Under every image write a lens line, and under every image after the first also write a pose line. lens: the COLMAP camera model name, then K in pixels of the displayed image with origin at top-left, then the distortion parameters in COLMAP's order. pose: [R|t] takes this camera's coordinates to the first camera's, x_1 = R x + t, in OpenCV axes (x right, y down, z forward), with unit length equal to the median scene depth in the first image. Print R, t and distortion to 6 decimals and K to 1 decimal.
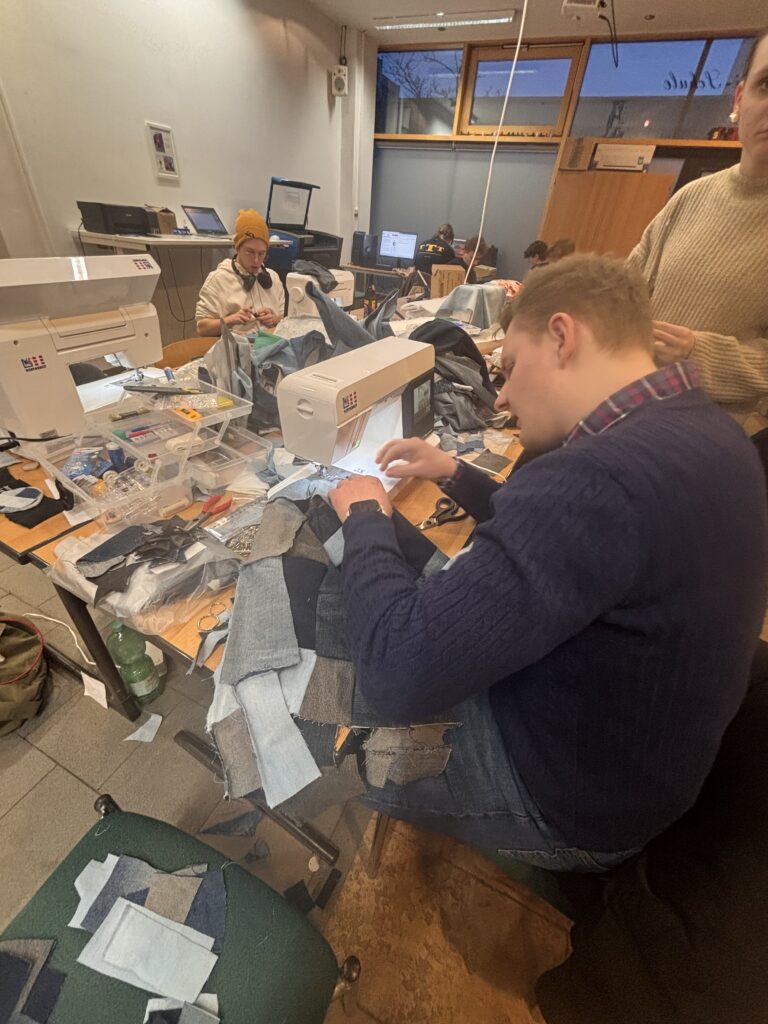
lens RADIAL K [[410.8, 0, 398.3], [0, 410.8, 490.8], [0, 0, 1]] dist [-0.001408, -0.000214]
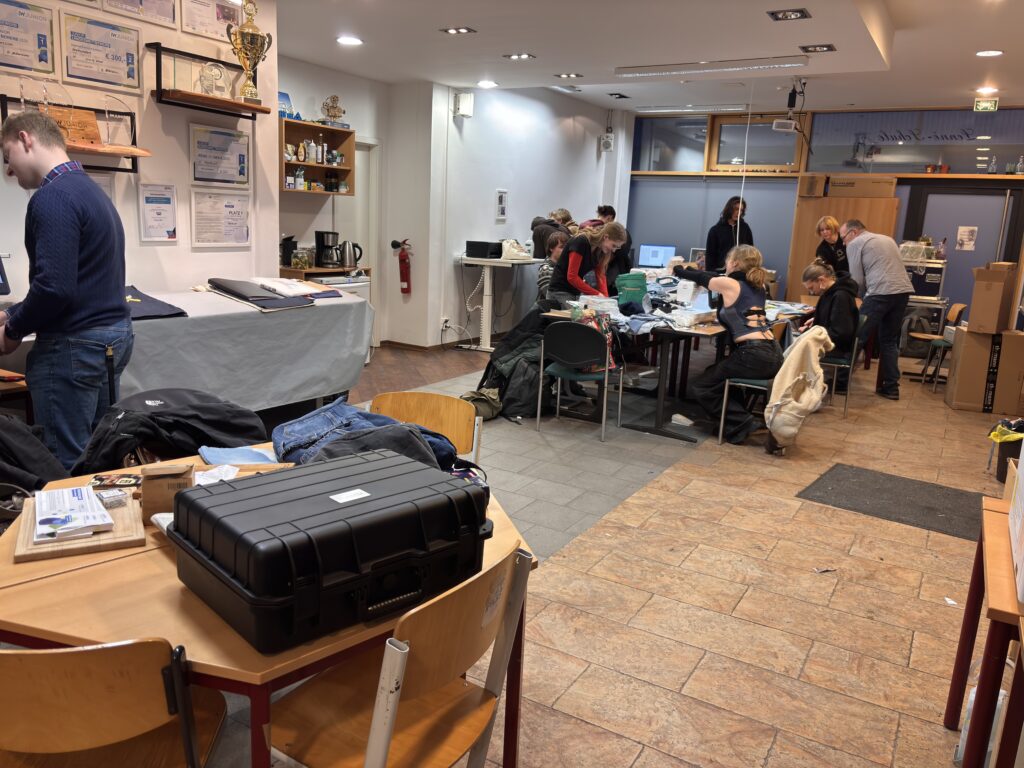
lens RADIAL K [[764.5, 0, 516.0], [0, 764.5, 380.4], [0, 0, 1]] dist [-0.150617, -0.002709]
pose [[0.991768, -0.015986, -0.127048, -0.129657], [-0.033179, 0.926210, -0.375545, 0.465060], [0.123677, 0.376669, 0.918055, -0.757900]]
